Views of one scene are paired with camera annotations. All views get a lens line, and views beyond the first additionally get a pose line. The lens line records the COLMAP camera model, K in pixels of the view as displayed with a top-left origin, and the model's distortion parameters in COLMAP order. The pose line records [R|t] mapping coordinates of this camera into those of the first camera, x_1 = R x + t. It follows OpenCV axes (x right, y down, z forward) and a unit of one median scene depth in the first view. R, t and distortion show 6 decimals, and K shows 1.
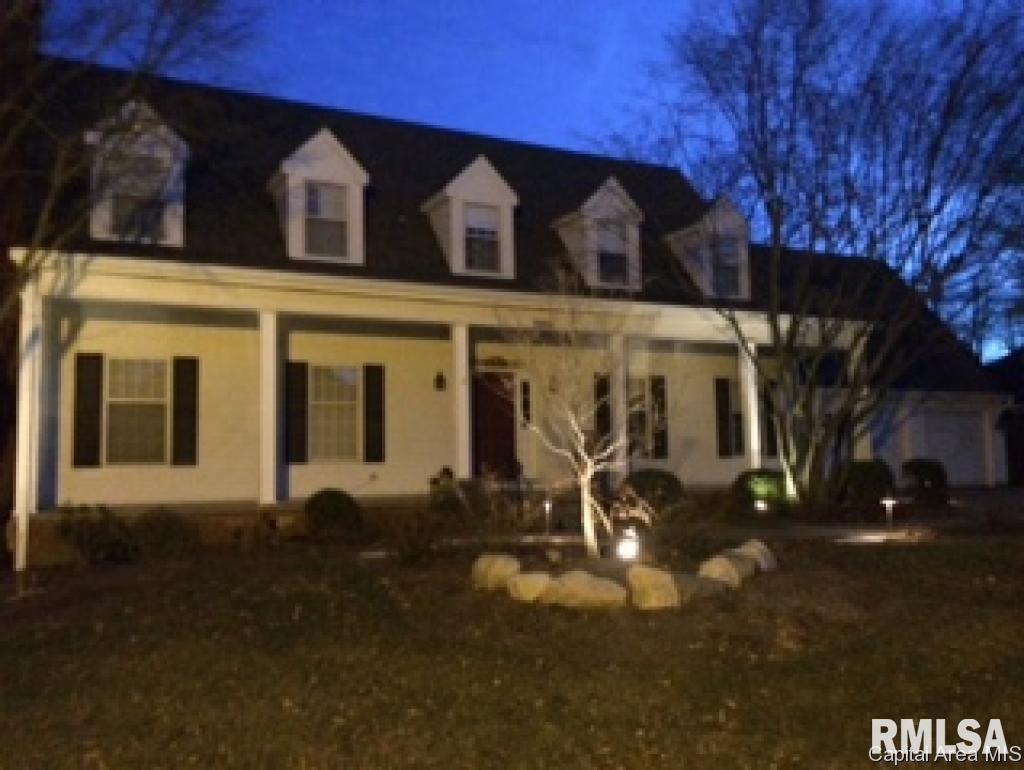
lens RADIAL K [[865.6, 0, 516.4], [0, 865.6, 387.0], [0, 0, 1]] dist [0.057016, -0.065630]
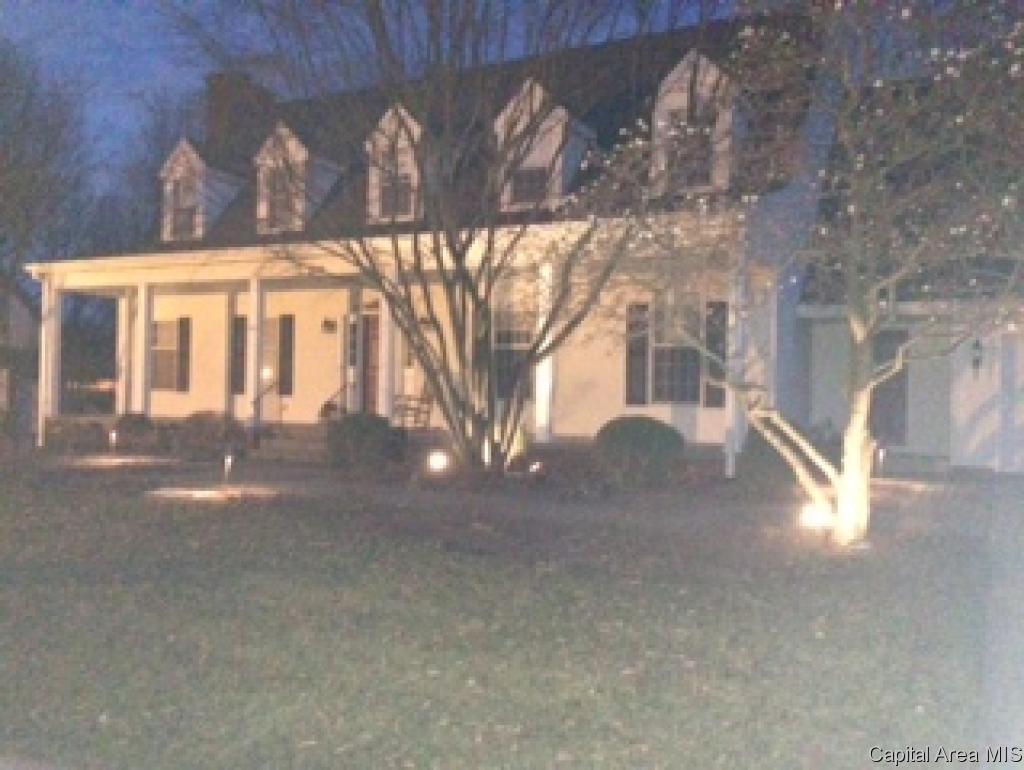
lens RADIAL K [[865.6, 0, 516.4], [0, 865.6, 387.0], [0, 0, 1]] dist [0.057016, -0.065630]
pose [[0.522271, 0.027383, -0.852340, 1.044660], [0.027340, 0.998433, 0.048829, 0.024931], [0.852341, -0.048805, 0.520704, 0.647712]]
